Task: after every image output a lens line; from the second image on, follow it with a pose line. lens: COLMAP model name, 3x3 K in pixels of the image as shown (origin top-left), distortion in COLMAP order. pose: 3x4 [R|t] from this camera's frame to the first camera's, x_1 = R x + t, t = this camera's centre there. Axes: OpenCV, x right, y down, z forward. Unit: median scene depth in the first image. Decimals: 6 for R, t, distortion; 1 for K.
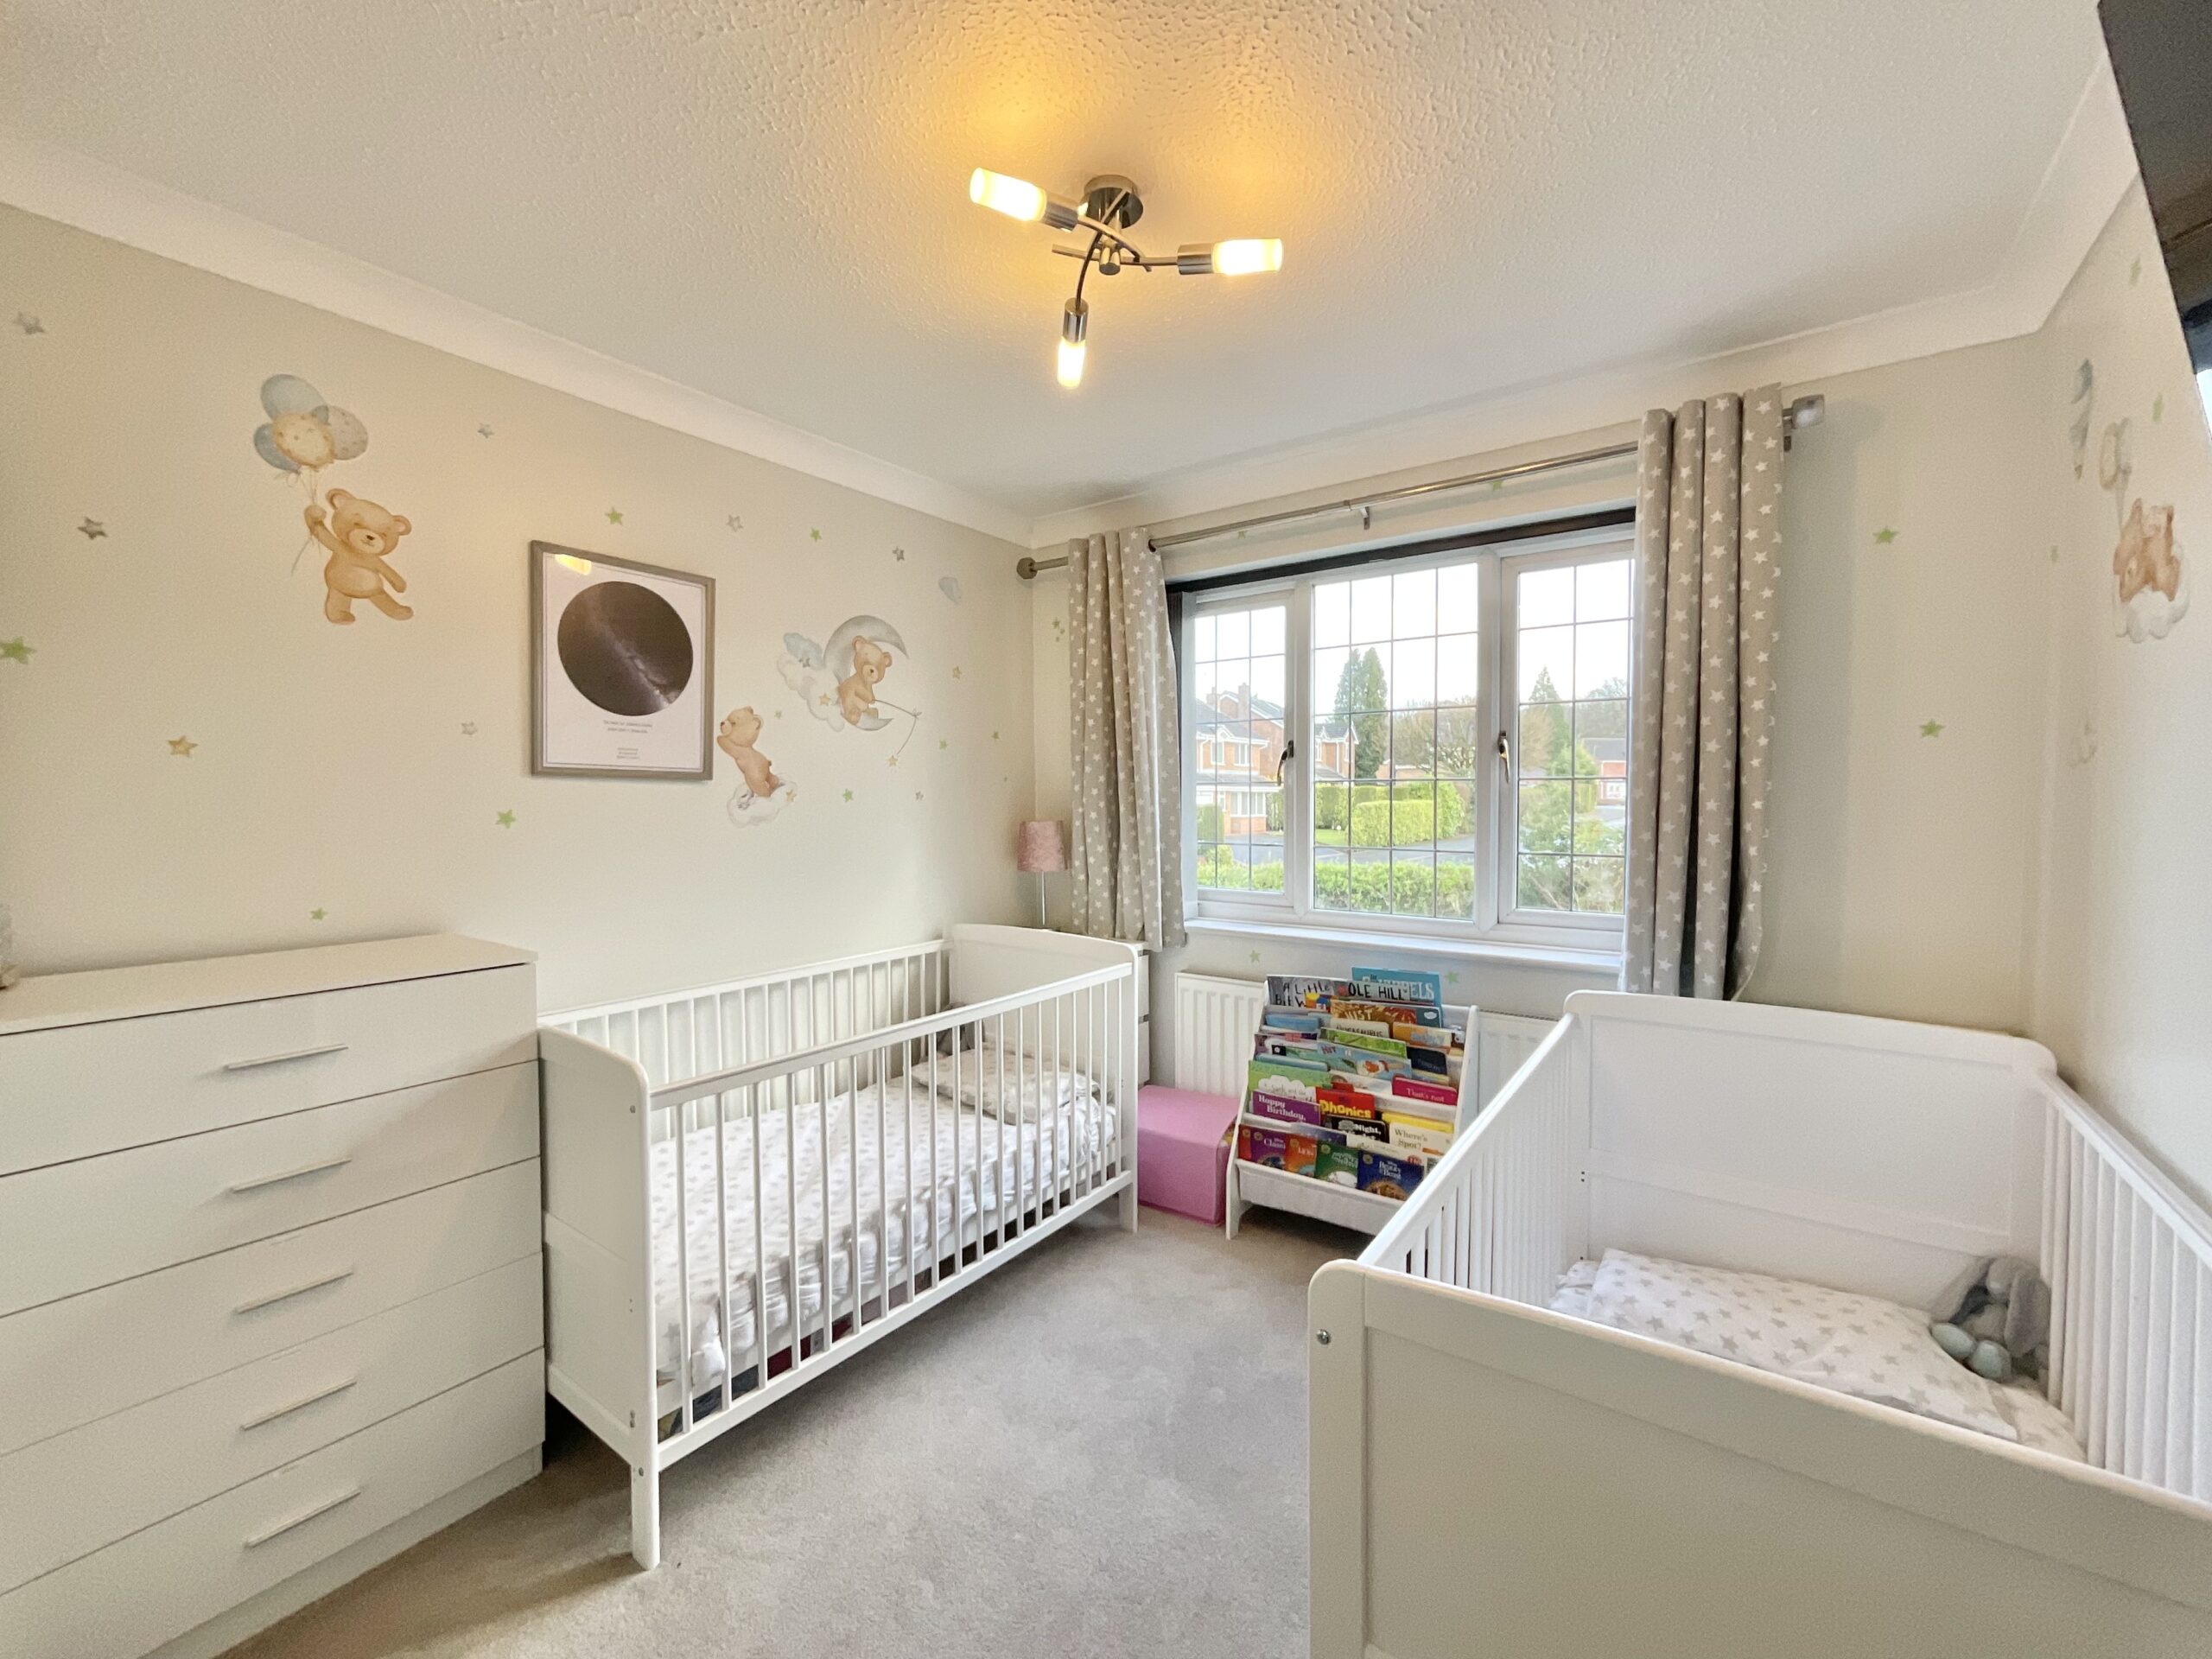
lens RADIAL K [[897.1, 0, 1101.9], [0, 897.1, 829.1], [0, 0, 1]] dist [-0.000861, 0.000168]
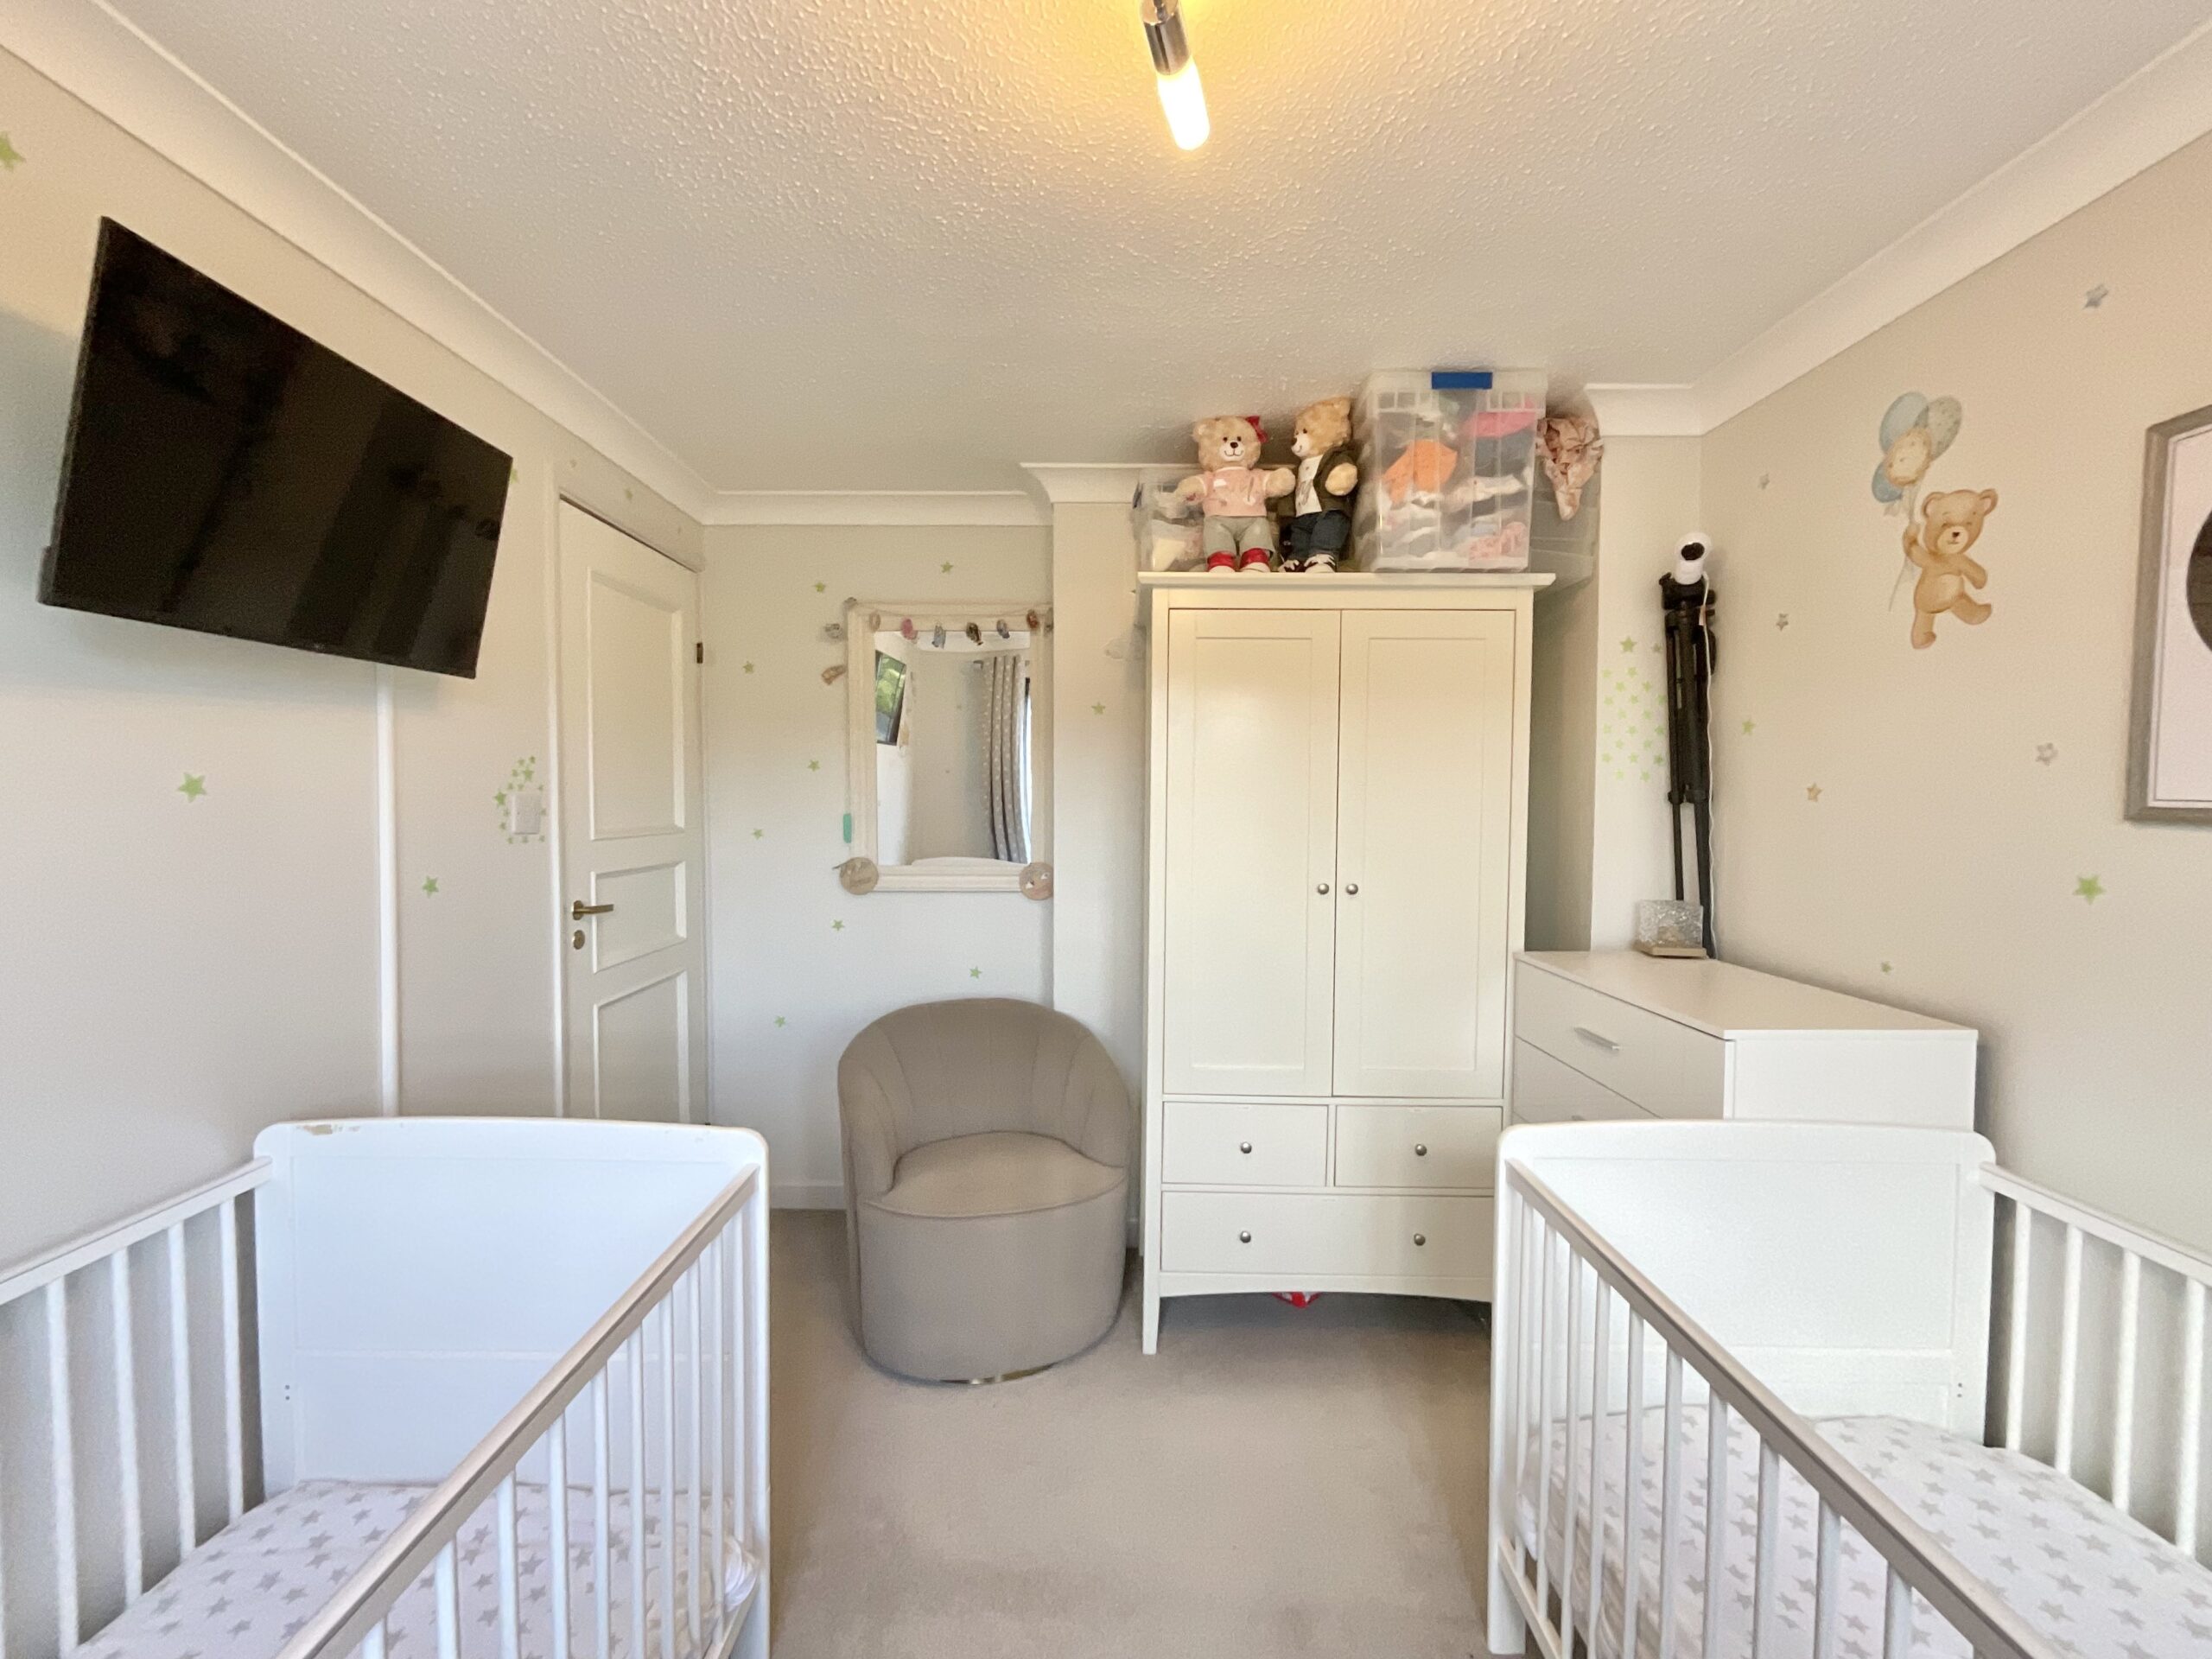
lens RADIAL K [[897.1, 0, 1101.9], [0, 897.1, 829.1], [0, 0, 1]] dist [-0.000861, 0.000168]
pose [[-0.814895, 0.016988, -0.579360, 0.322071], [-0.028562, 0.997179, 0.069413, -0.088327], [0.578905, 0.073112, -0.812111, 1.252176]]
